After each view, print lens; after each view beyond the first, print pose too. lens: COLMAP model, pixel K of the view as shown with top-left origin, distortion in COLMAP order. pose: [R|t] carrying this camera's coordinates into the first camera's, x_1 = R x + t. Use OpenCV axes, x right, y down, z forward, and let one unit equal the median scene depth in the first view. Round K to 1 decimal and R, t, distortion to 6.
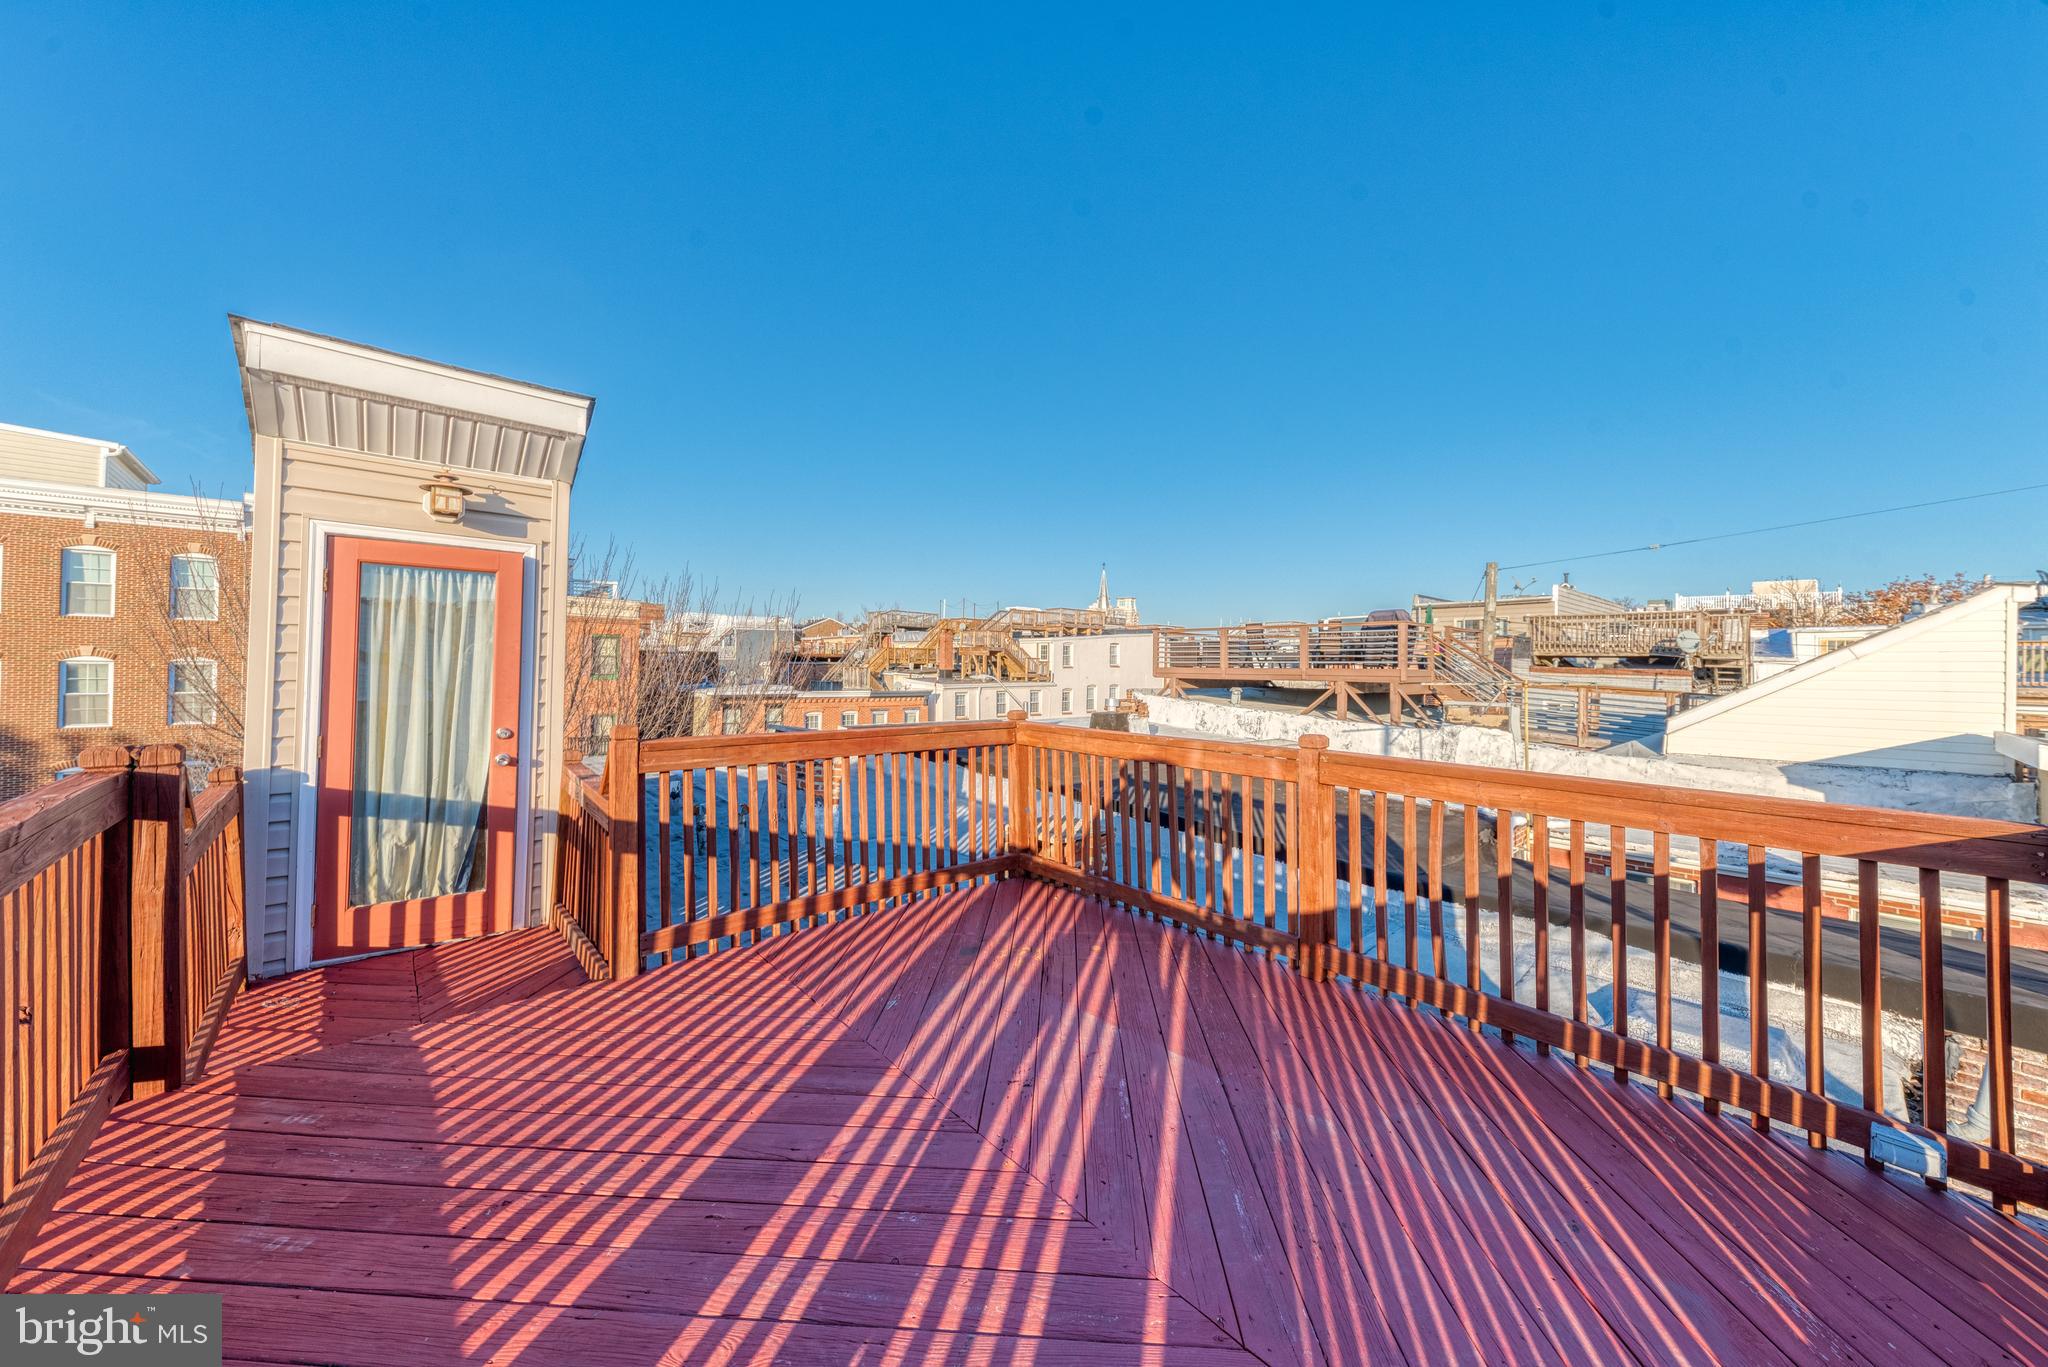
lens RADIAL K [[725.9, 0, 1023.6], [0, 725.9, 695.3], [0, 0, 1]] dist [-0.008304, -0.000009]
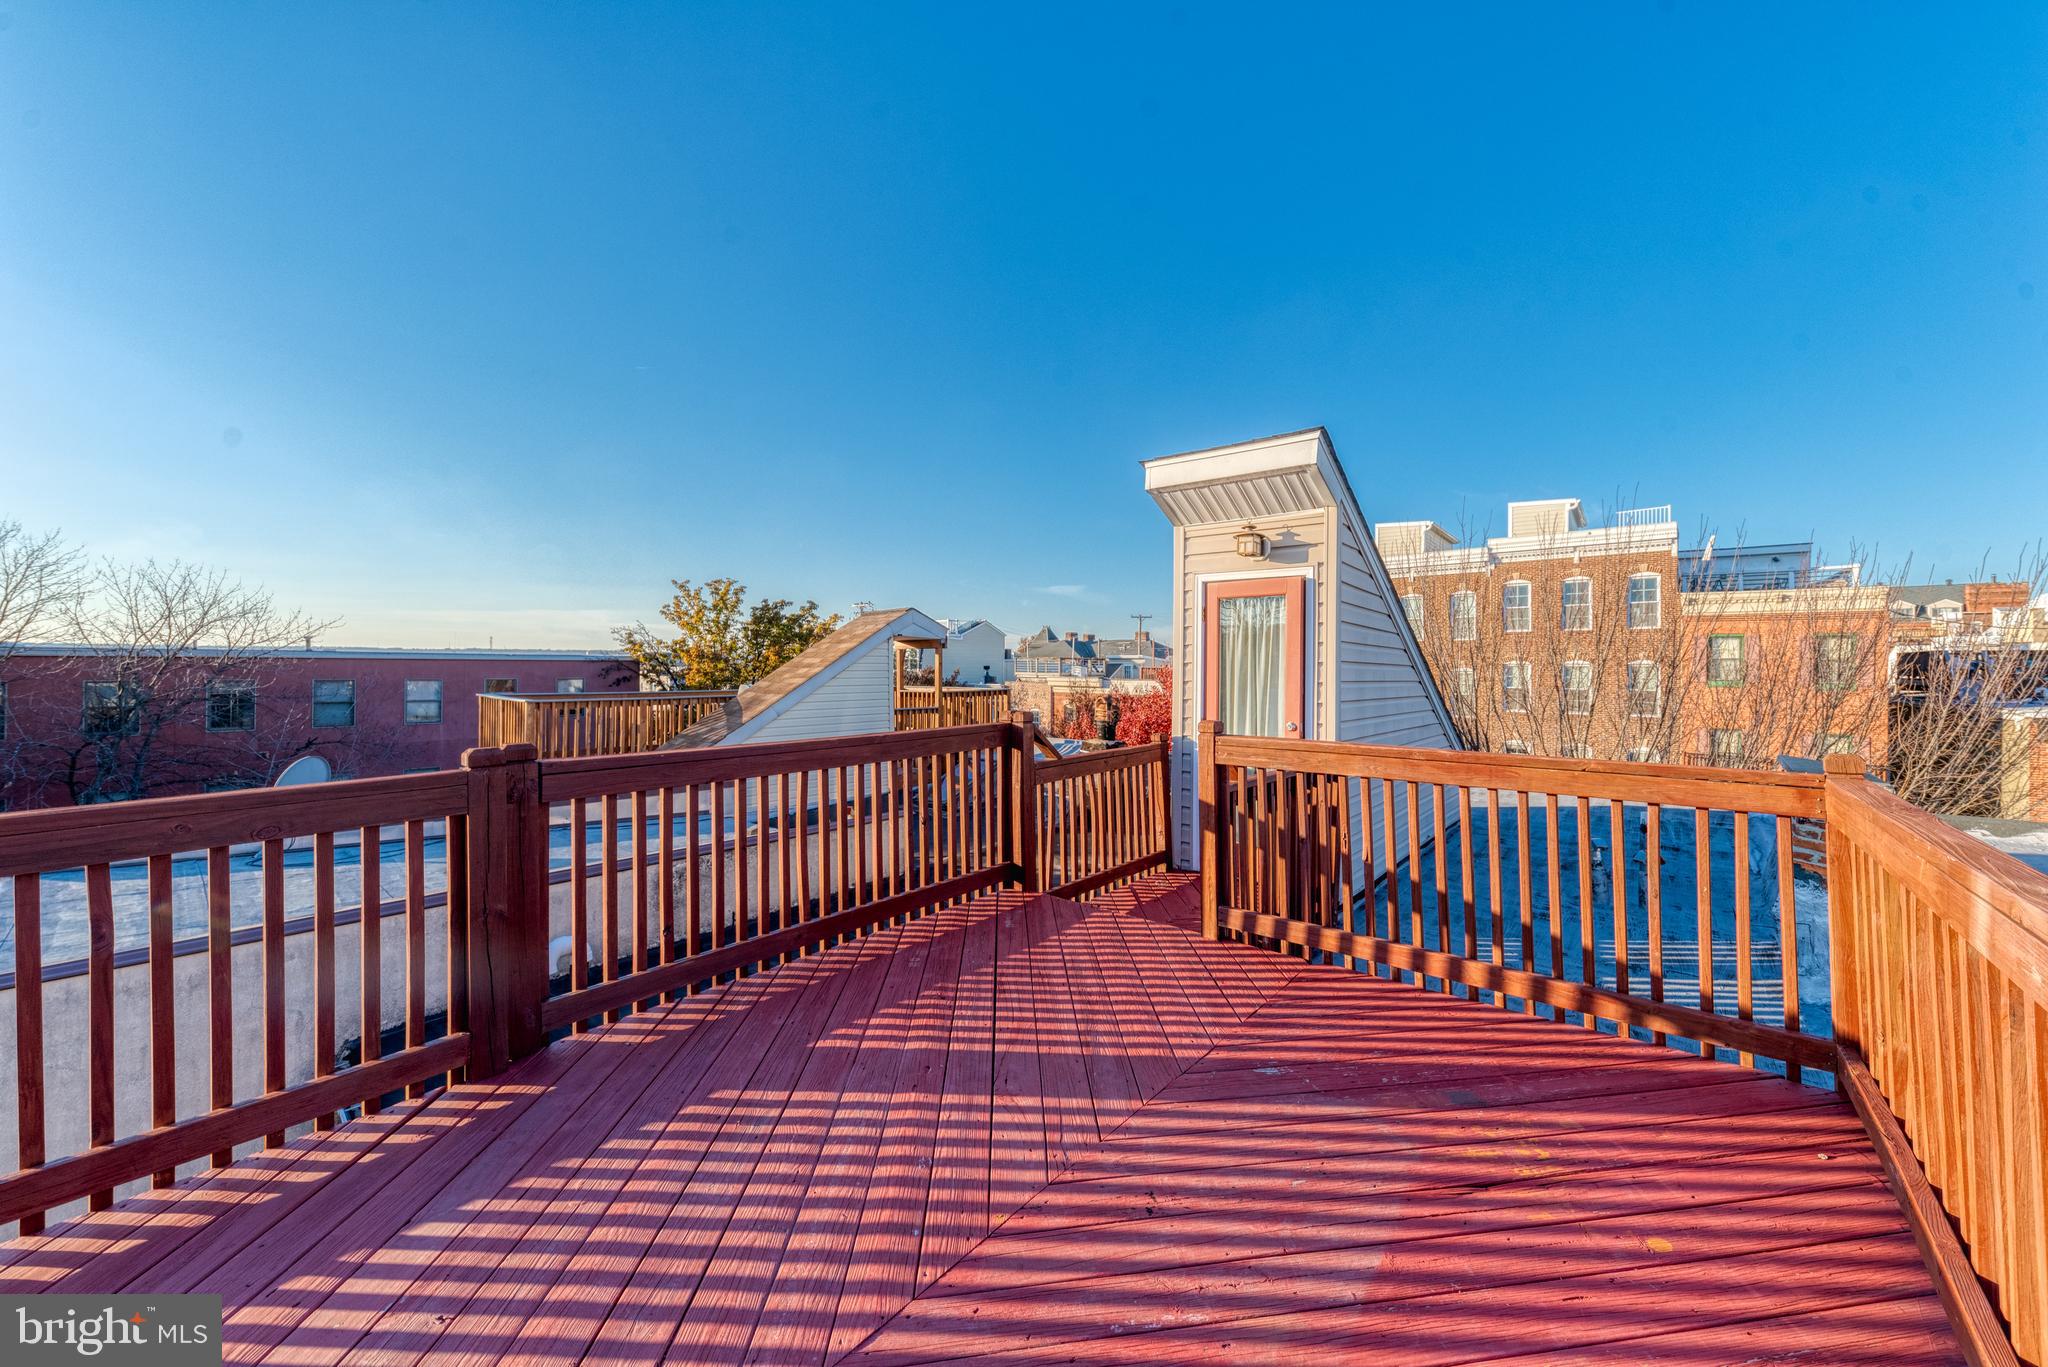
lens RADIAL K [[689.3, 0, 1024.0], [0, 689.3, 683.5], [0, 0, 1]] dist [0.001374, 0.000000]
pose [[0.184427, 0.012614, -0.982765, 0.333521], [-0.039885, 0.999190, 0.005340, -0.007487], [0.982037, 0.038213, 0.184780, 0.346424]]
